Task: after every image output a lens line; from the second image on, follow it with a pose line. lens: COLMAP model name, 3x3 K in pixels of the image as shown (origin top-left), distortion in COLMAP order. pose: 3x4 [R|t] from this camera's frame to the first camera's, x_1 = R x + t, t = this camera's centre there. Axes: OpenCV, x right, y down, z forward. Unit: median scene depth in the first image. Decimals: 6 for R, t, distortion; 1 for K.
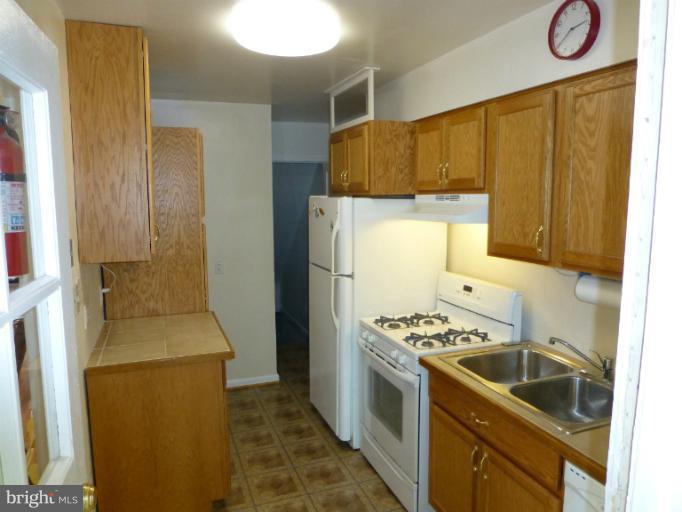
lens RADIAL K [[503.9, 0, 341.9], [0, 503.9, 254.6], [0, 0, 1]] dist [-0.012761, 0.011844]
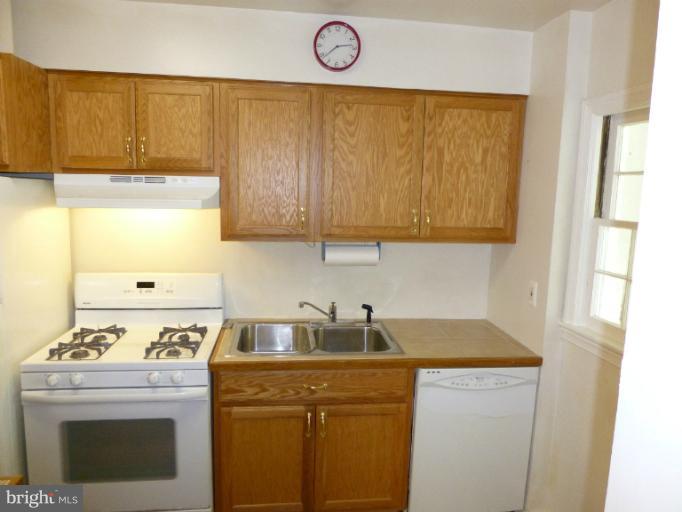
lens RADIAL K [[503.9, 0, 341.6], [0, 503.9, 258.4], [0, 0, 1]] dist [-0.012761, 0.011844]
pose [[0.229916, -0.119120, 0.965893, -0.596853], [0.090348, 0.990807, 0.100687, -0.040982], [-0.969008, 0.064117, 0.238565, 0.541140]]
